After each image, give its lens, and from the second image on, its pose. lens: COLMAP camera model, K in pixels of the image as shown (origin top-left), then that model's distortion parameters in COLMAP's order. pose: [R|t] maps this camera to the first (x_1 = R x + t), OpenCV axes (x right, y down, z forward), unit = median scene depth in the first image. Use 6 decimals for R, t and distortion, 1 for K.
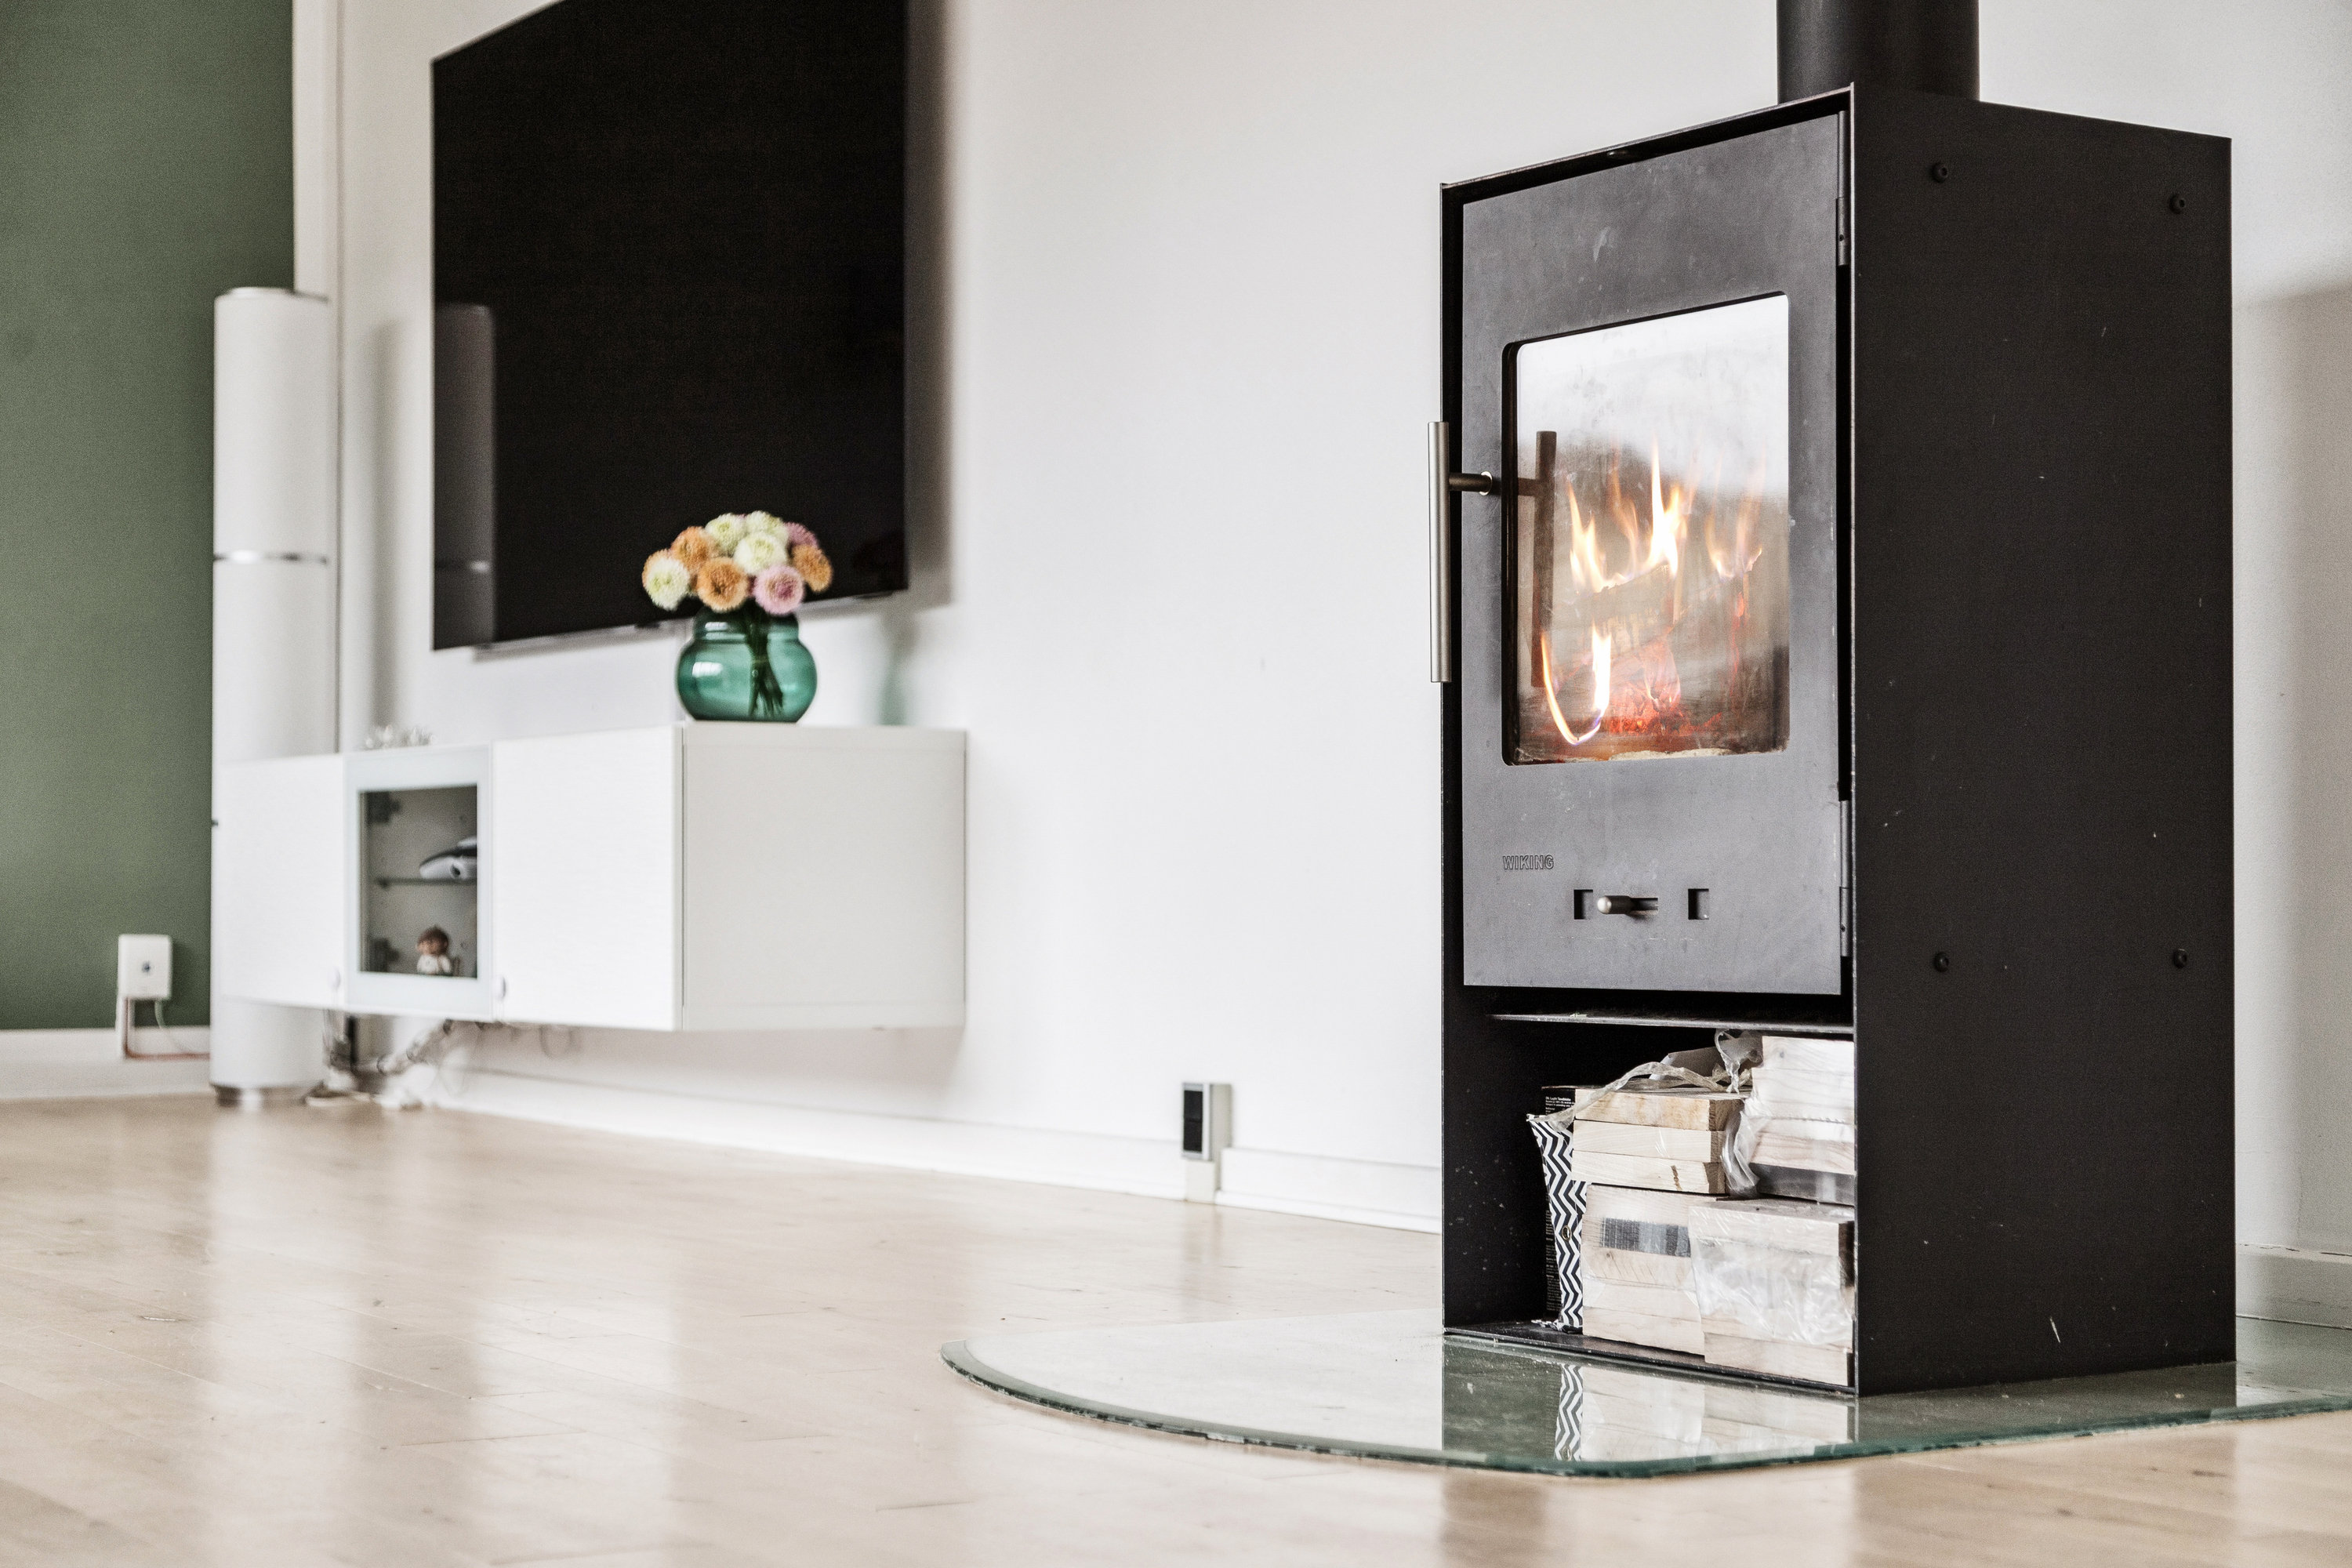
lens RADIAL K [[4166.1, 0, 1176.0], [0, 4166.1, 784.0], [0, 0, 1]] dist [0.012061, 0.028357]
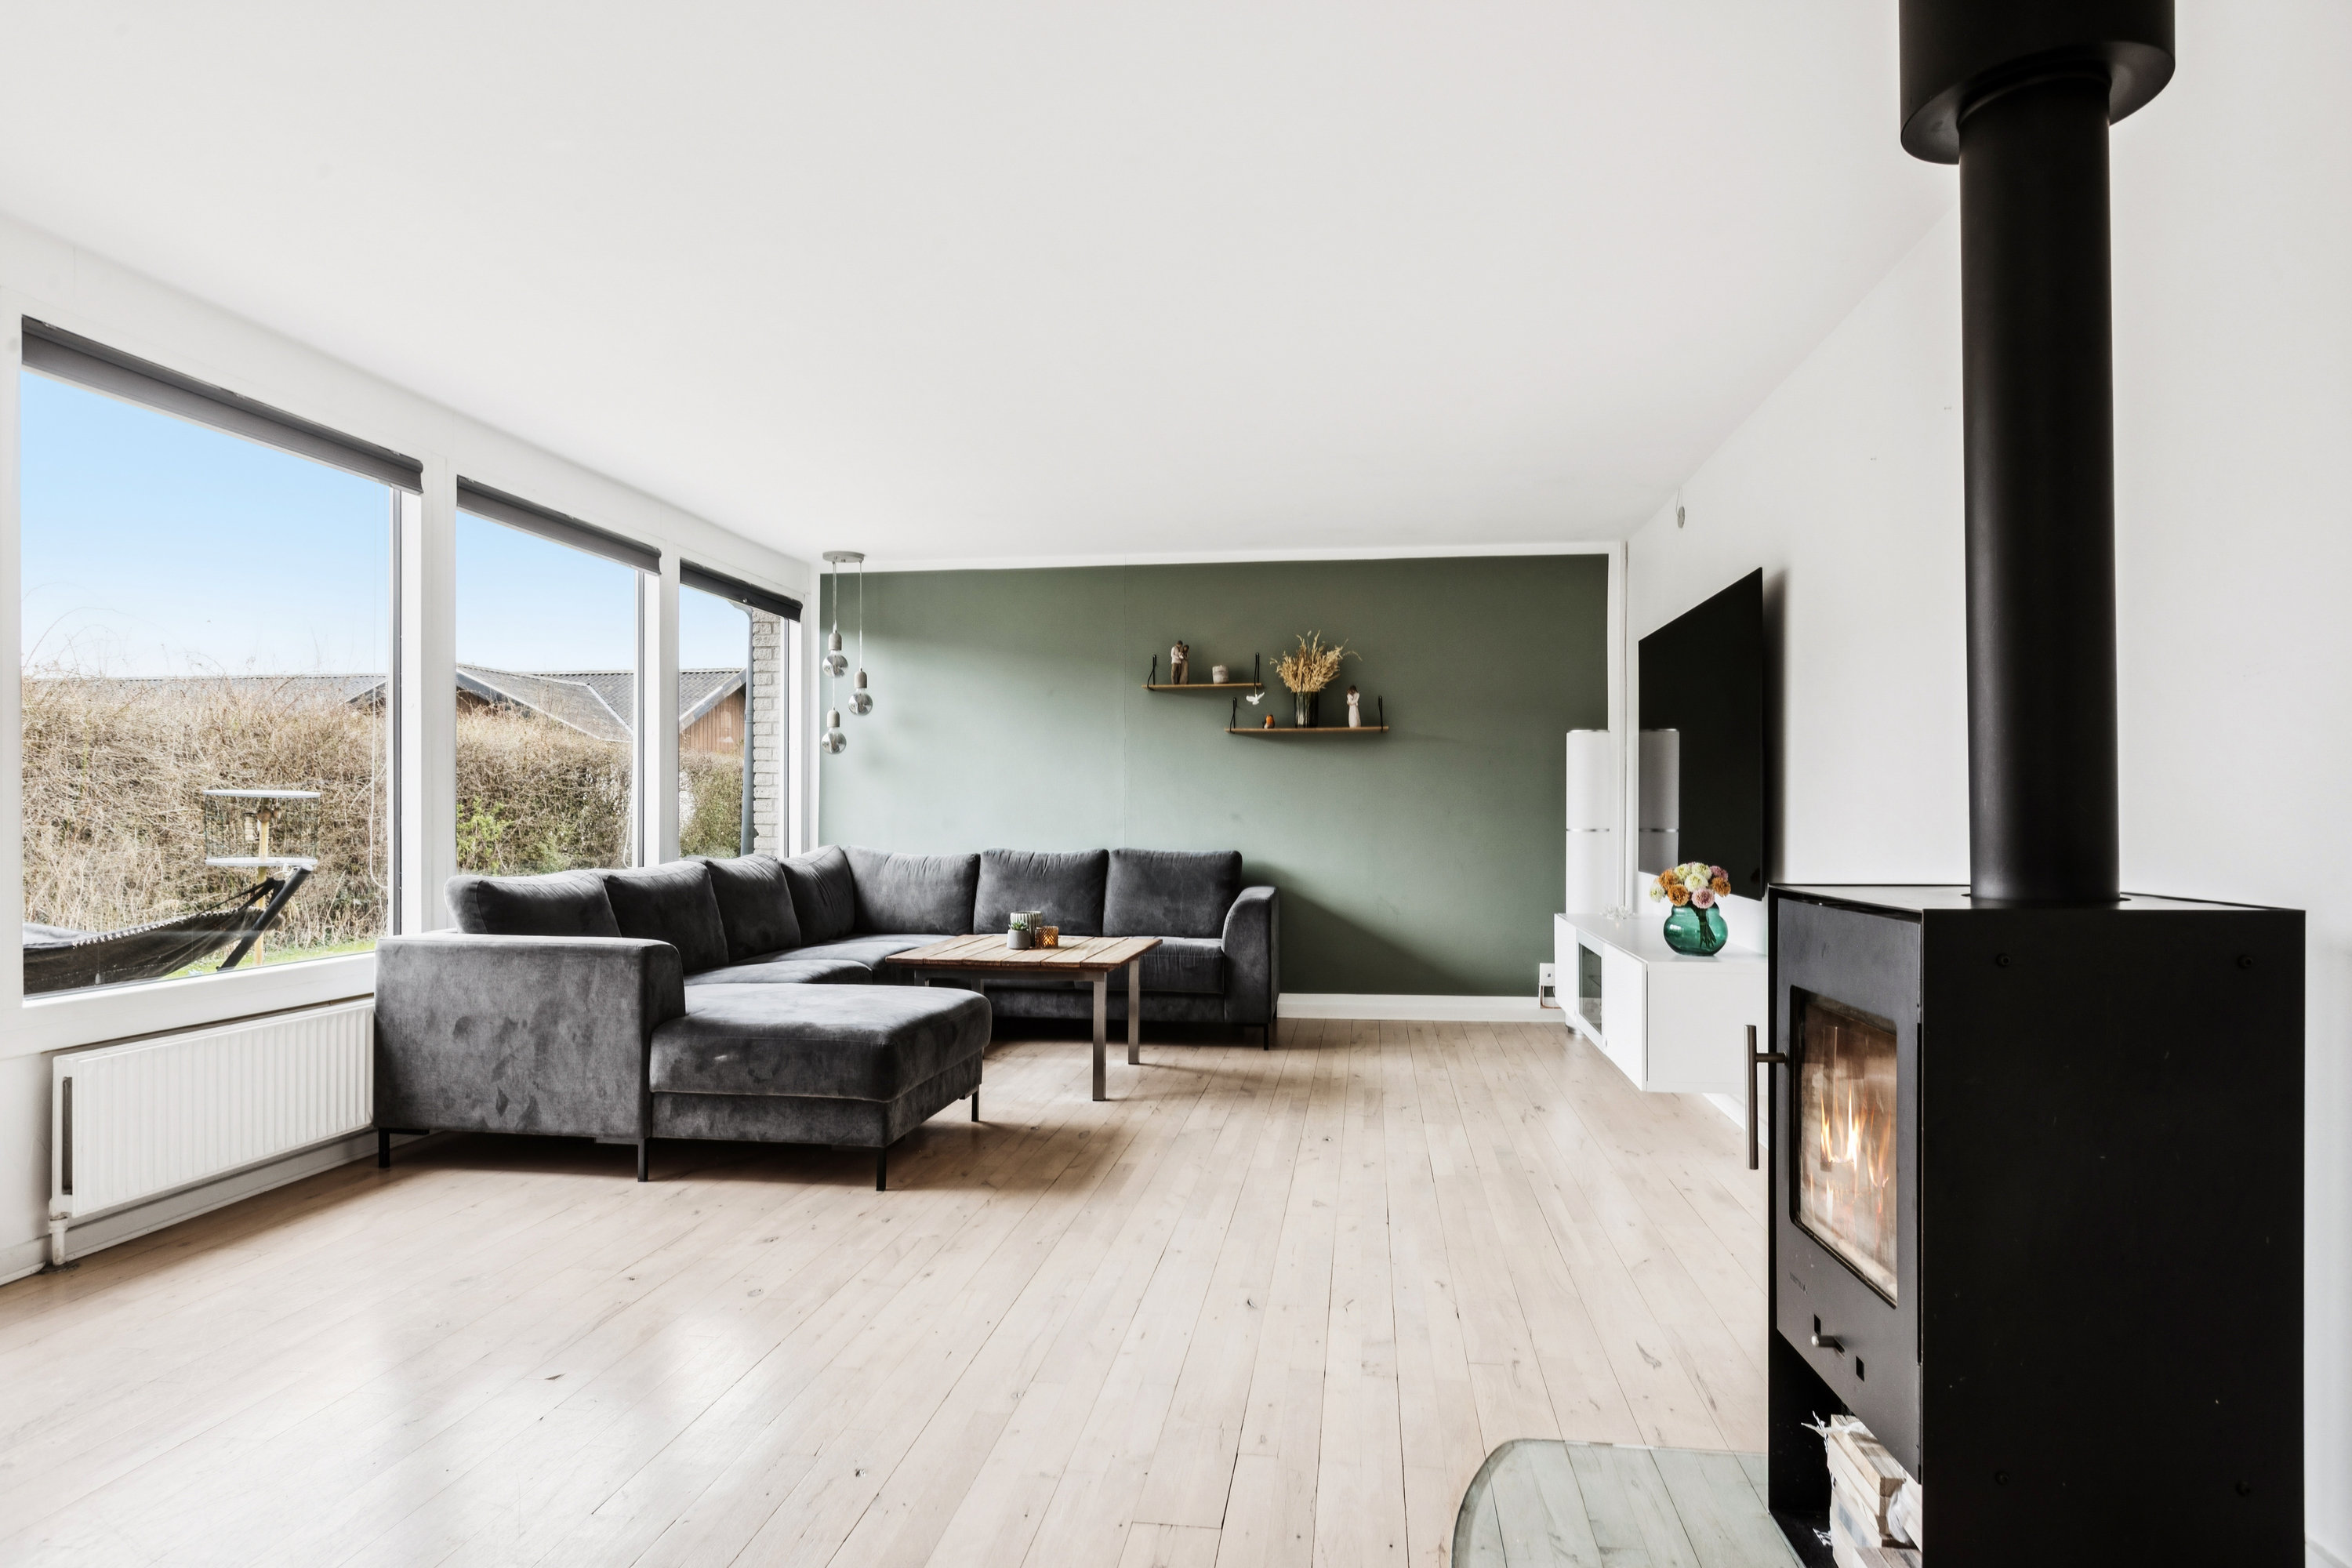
lens RADIAL K [[1290.5, 0, 1179.7], [0, 1290.5, 814.1], [0, 0, 1]] dist [0.001581, -0.000099]
pose [[0.778153, -0.002045, -0.628072, 0.134155], [0.022630, 0.999437, 0.024783, -0.119439], [0.627667, -0.033498, 0.777761, 0.244970]]
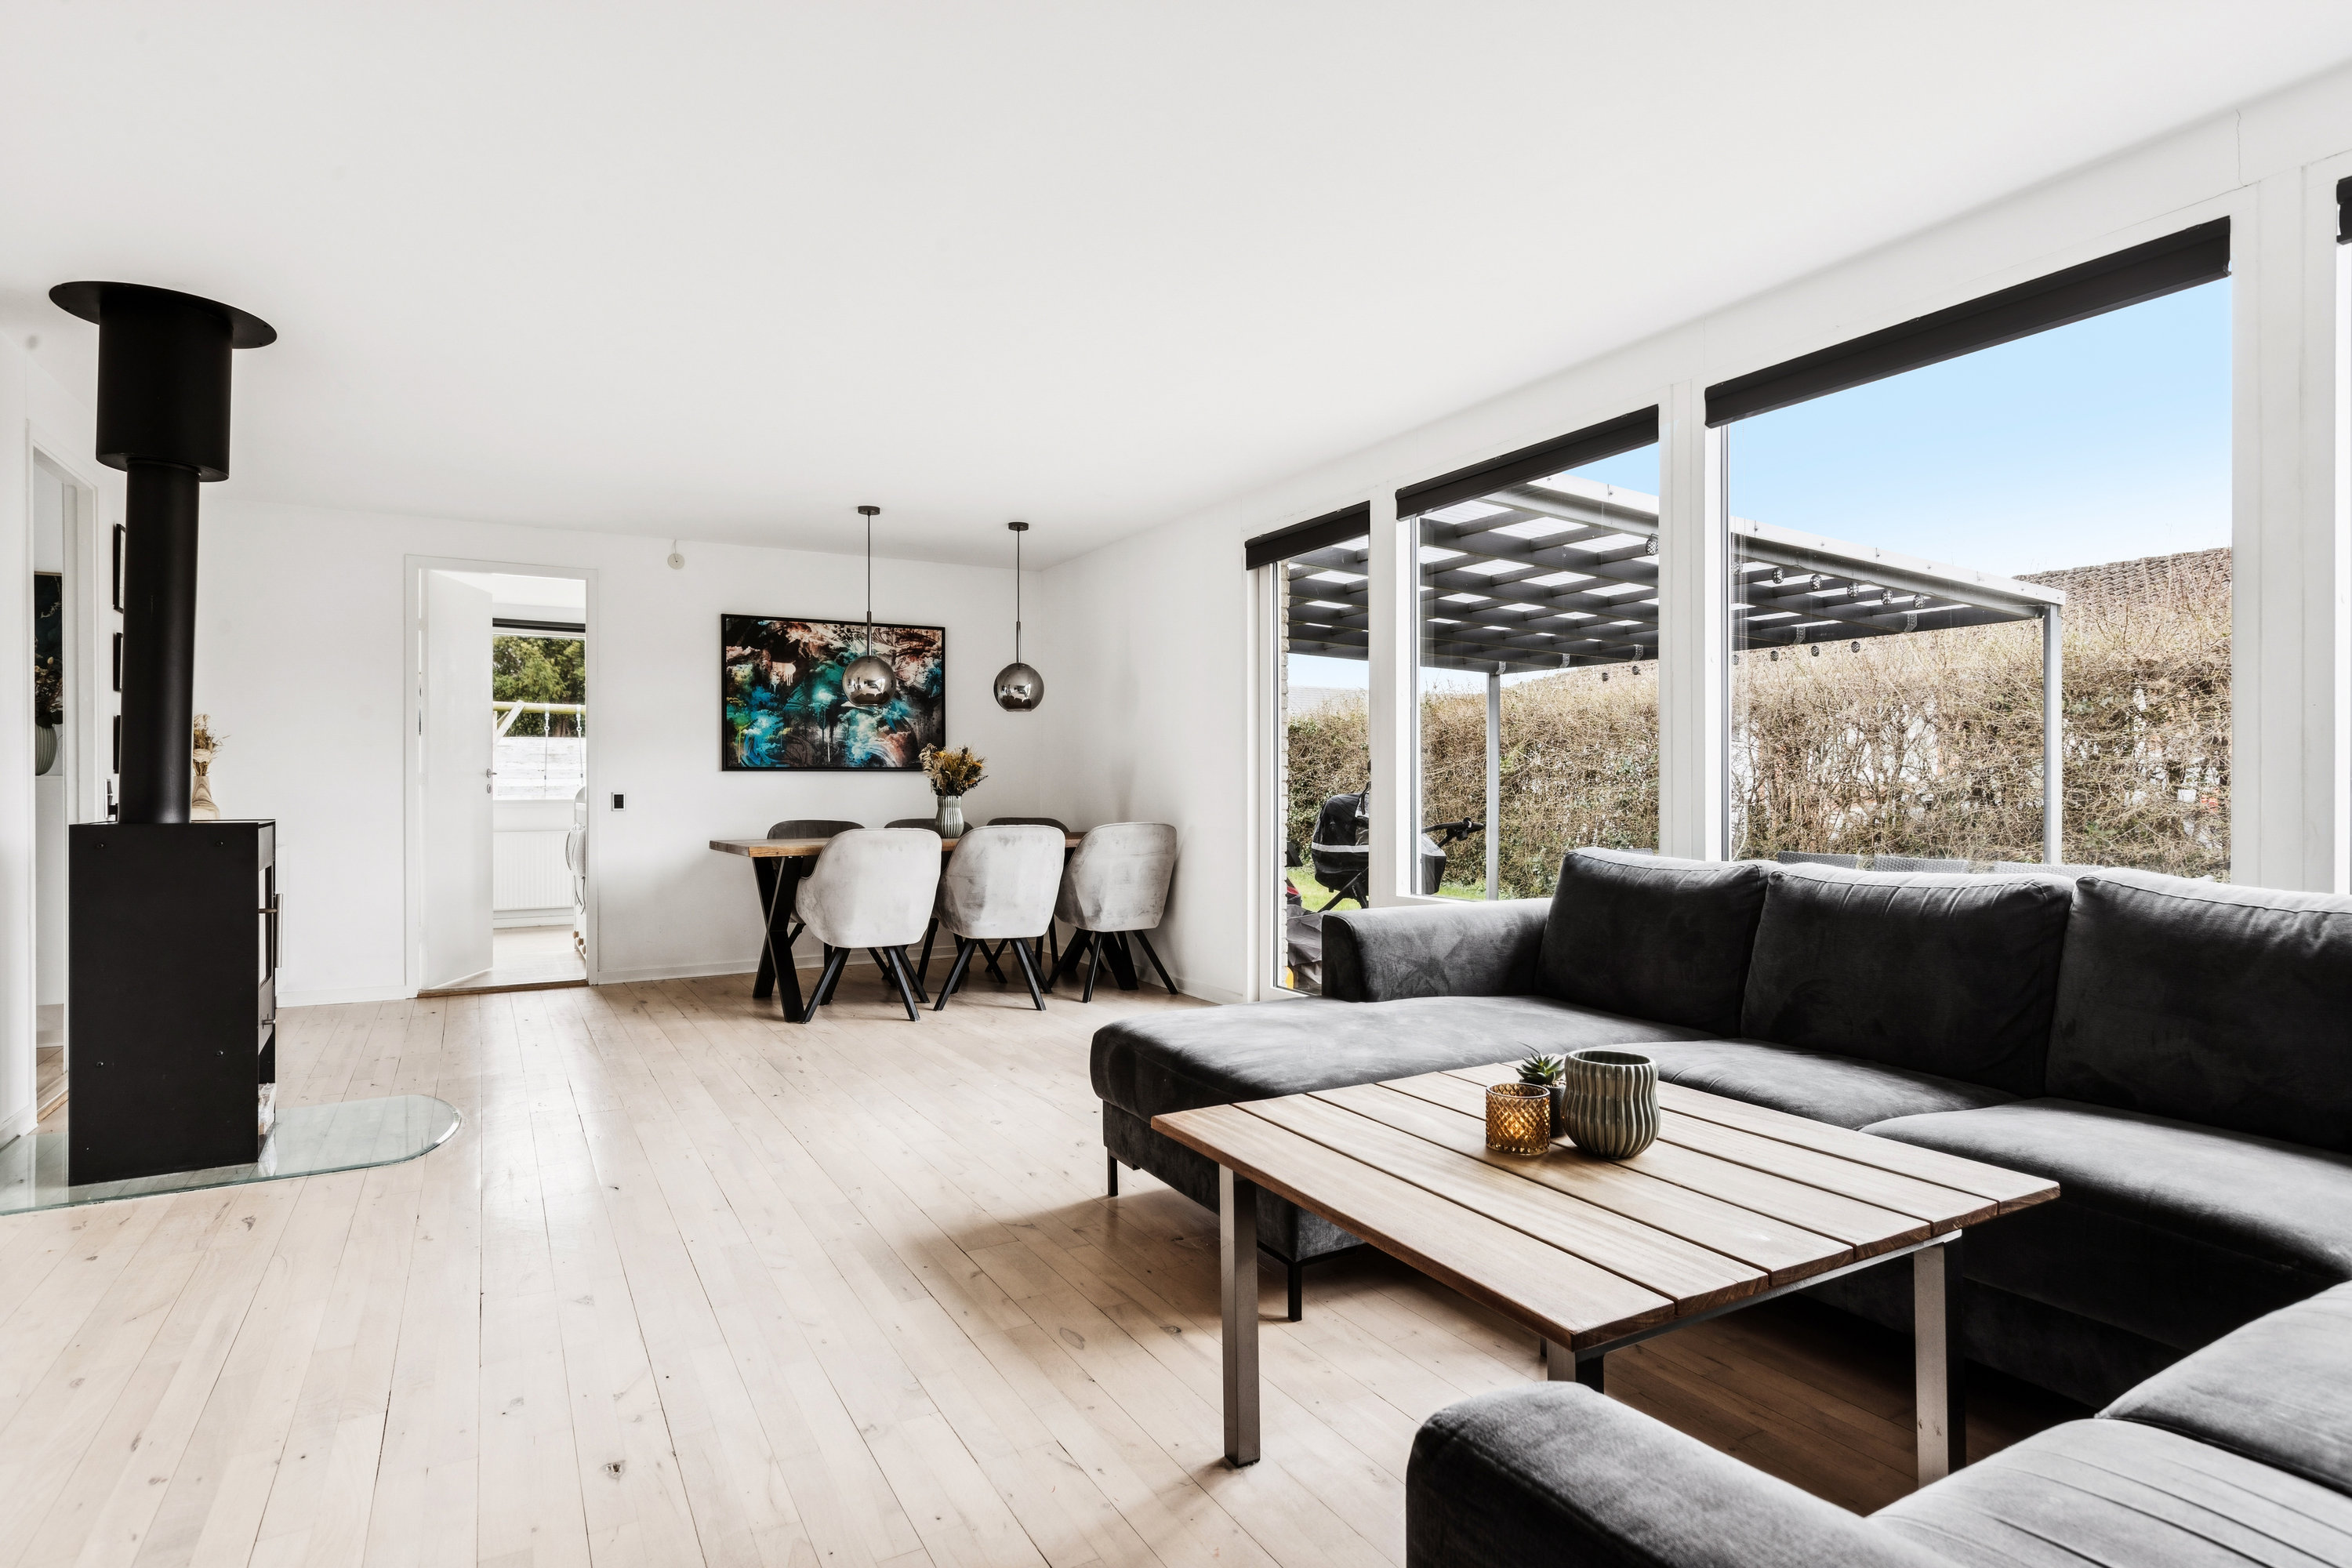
lens RADIAL K [[1222.3, 0, 1183.1], [0, 1222.3, 785.0], [0, 0, 1]] dist [0.001262, -0.000770]
pose [[-0.999817, -0.001292, 0.019082, -0.424860], [-0.001920, 0.999455, -0.032947, -0.087846], [-0.019029, -0.032978, -0.999275, 1.201164]]
